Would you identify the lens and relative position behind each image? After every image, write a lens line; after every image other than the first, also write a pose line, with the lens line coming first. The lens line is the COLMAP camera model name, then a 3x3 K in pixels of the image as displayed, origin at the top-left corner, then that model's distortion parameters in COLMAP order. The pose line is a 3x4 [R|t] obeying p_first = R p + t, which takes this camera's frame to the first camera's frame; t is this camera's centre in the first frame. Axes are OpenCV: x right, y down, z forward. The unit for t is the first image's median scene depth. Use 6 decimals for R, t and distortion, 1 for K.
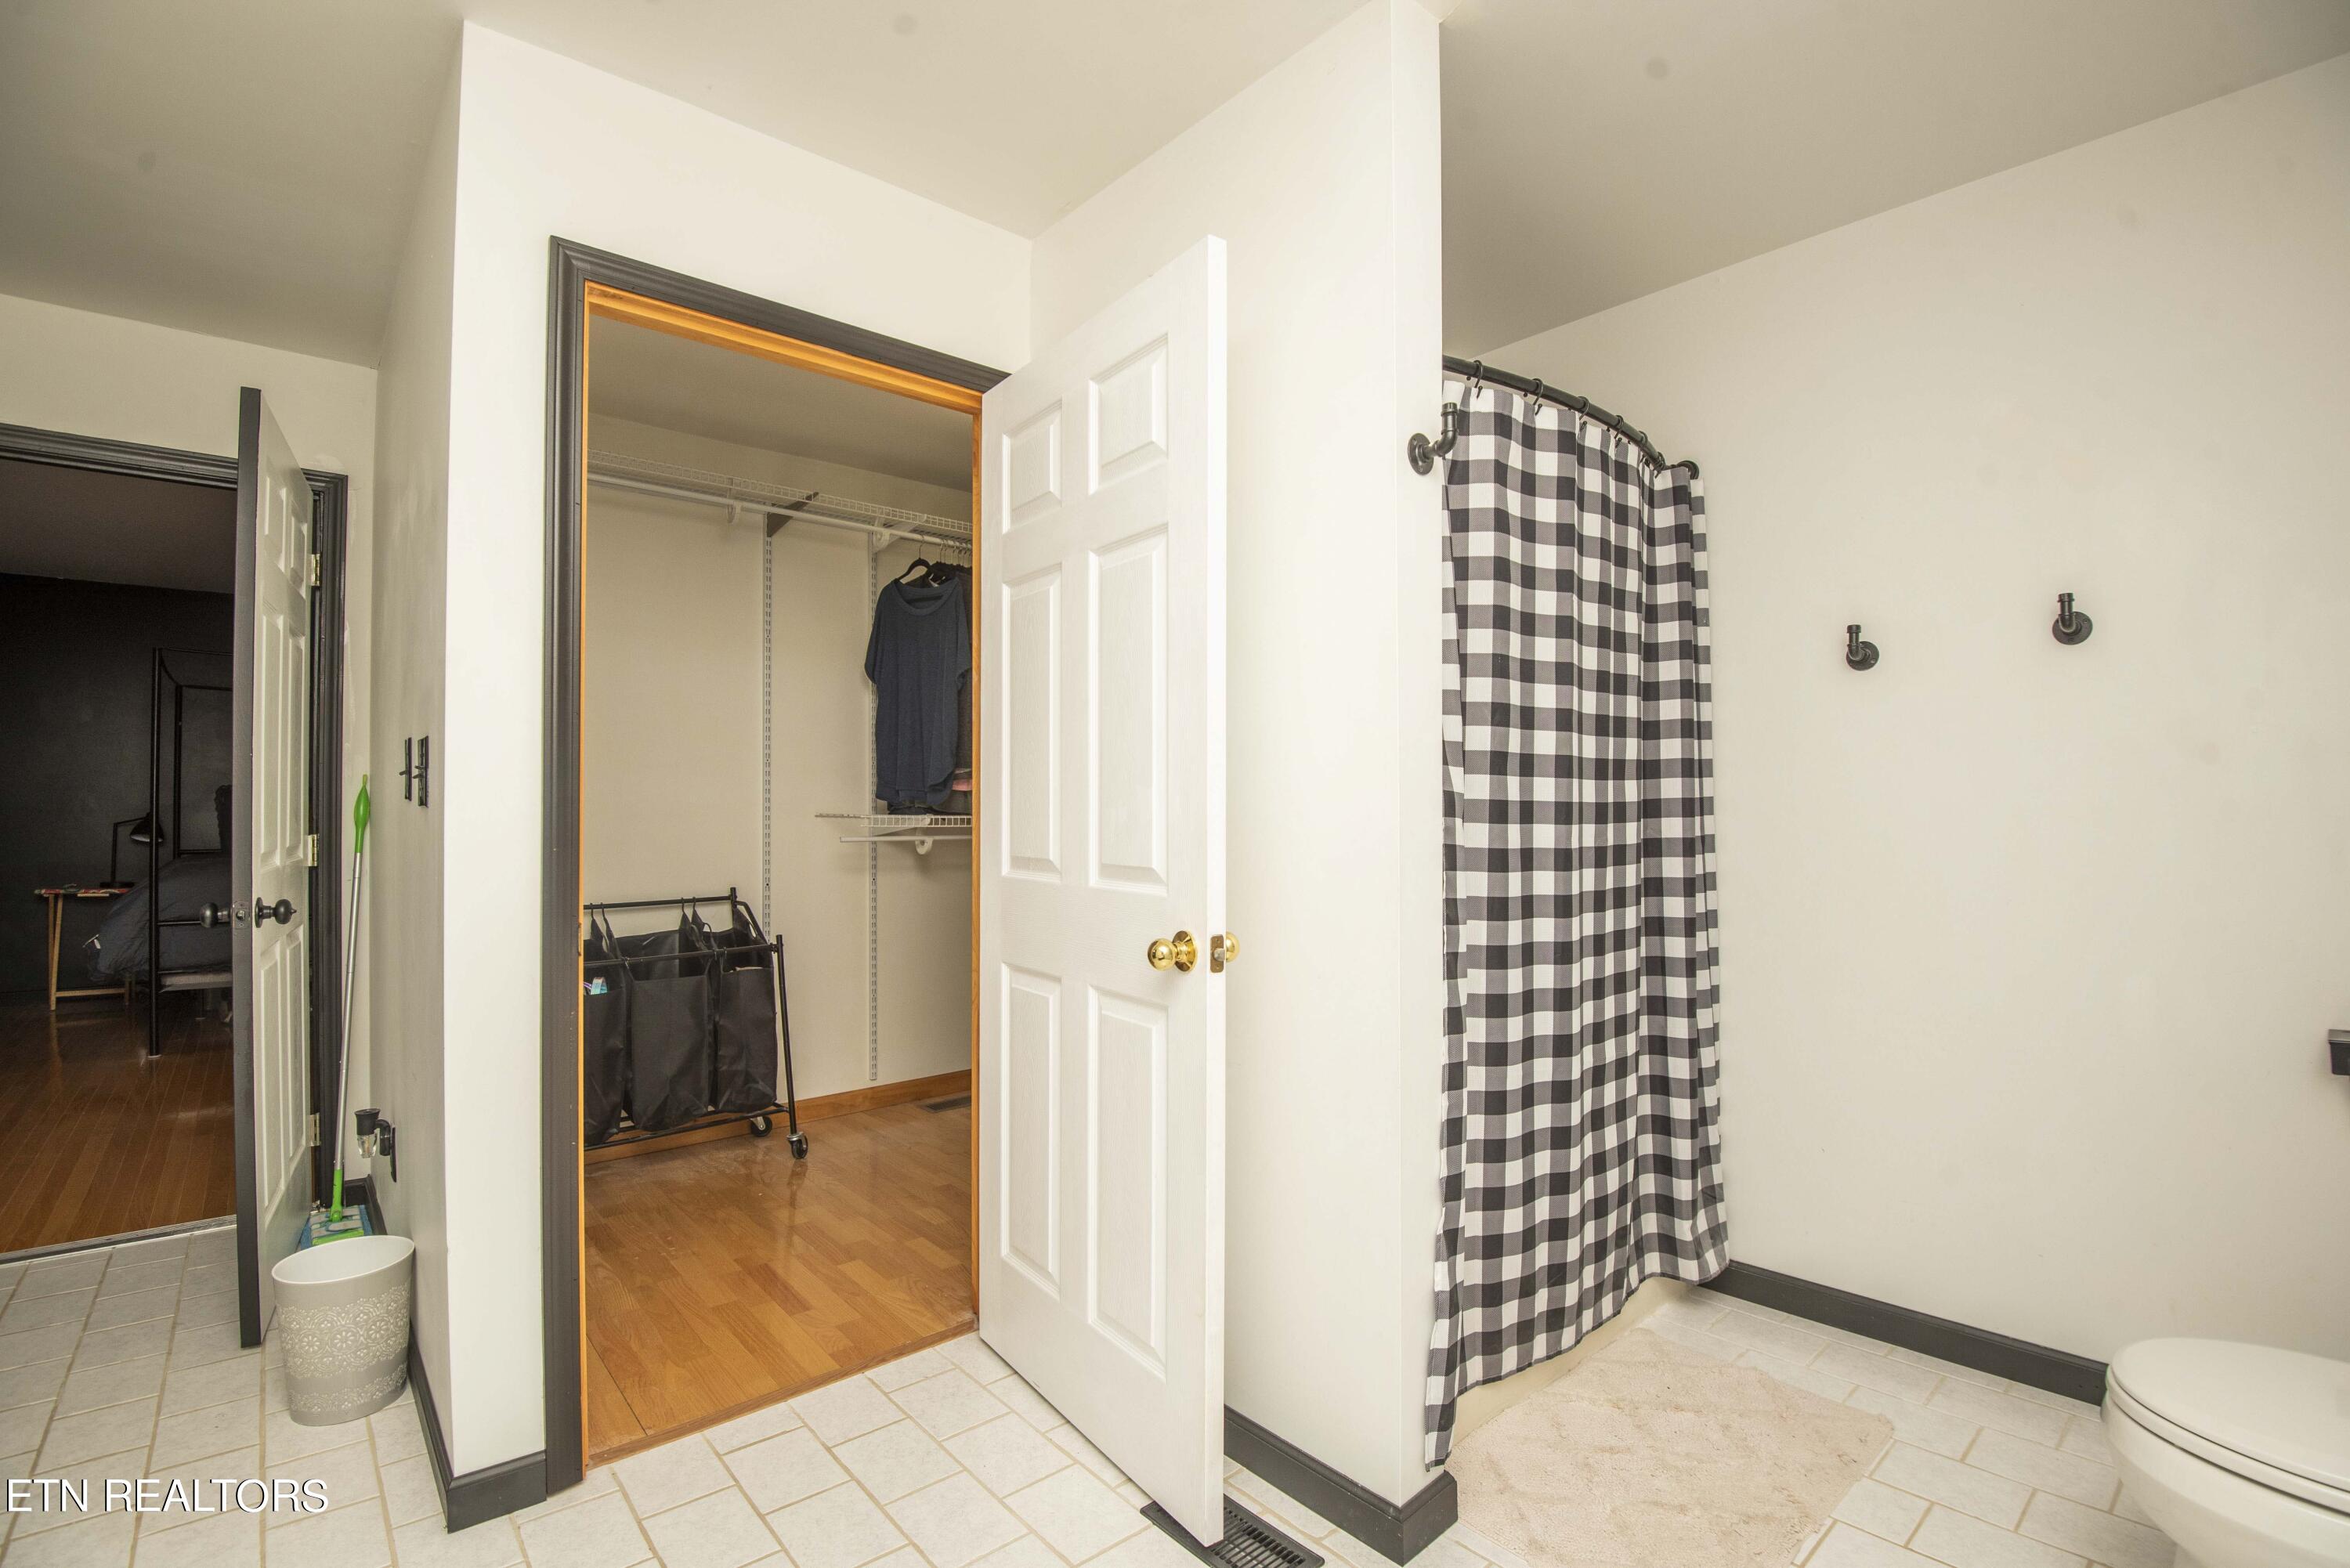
lens RADIAL K [[1075.3, 0, 1181.3], [0, 1075.3, 794.3], [0, 0, 1]] dist [-0.020419, -0.008029]
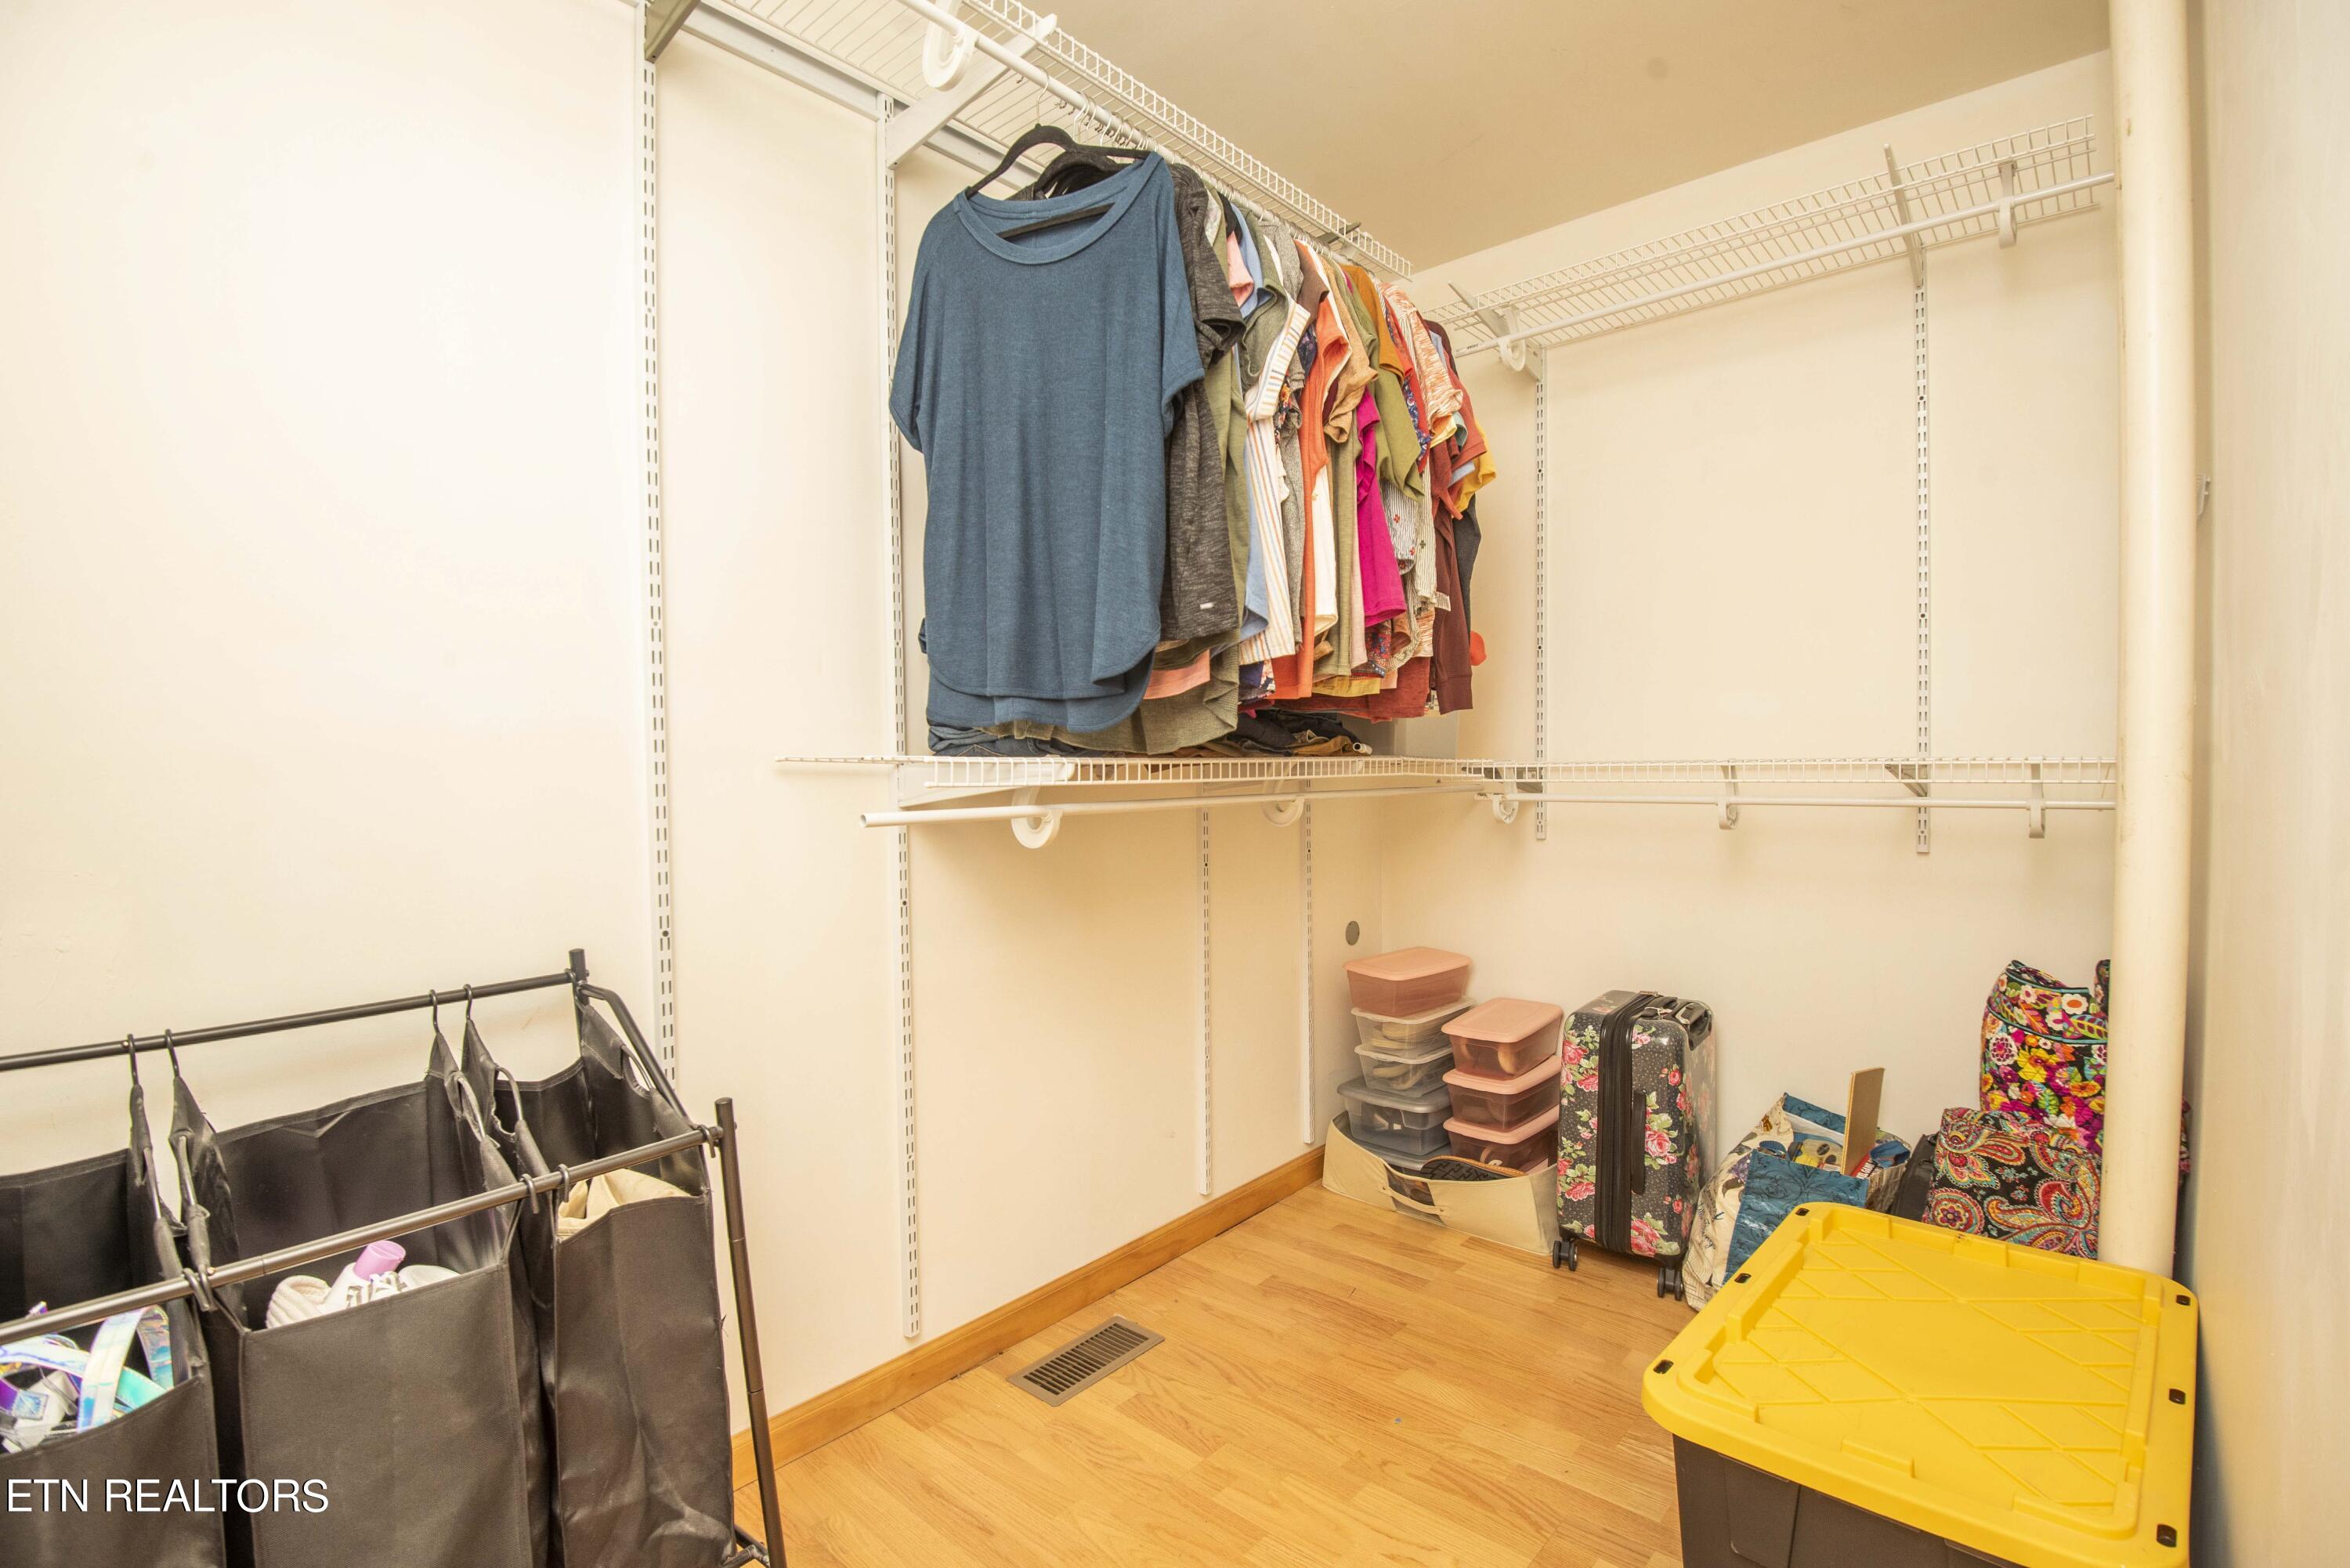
lens RADIAL K [[1075.3, 0, 1172.3], [0, 1075.3, 788.2], [0, 0, 1]] dist [-0.020419, -0.008029]
pose [[0.991157, -0.011034, 0.132235, -0.259399], [0.004497, 0.998757, 0.049632, 0.010794], [-0.132619, -0.048599, 0.989975, 0.602182]]
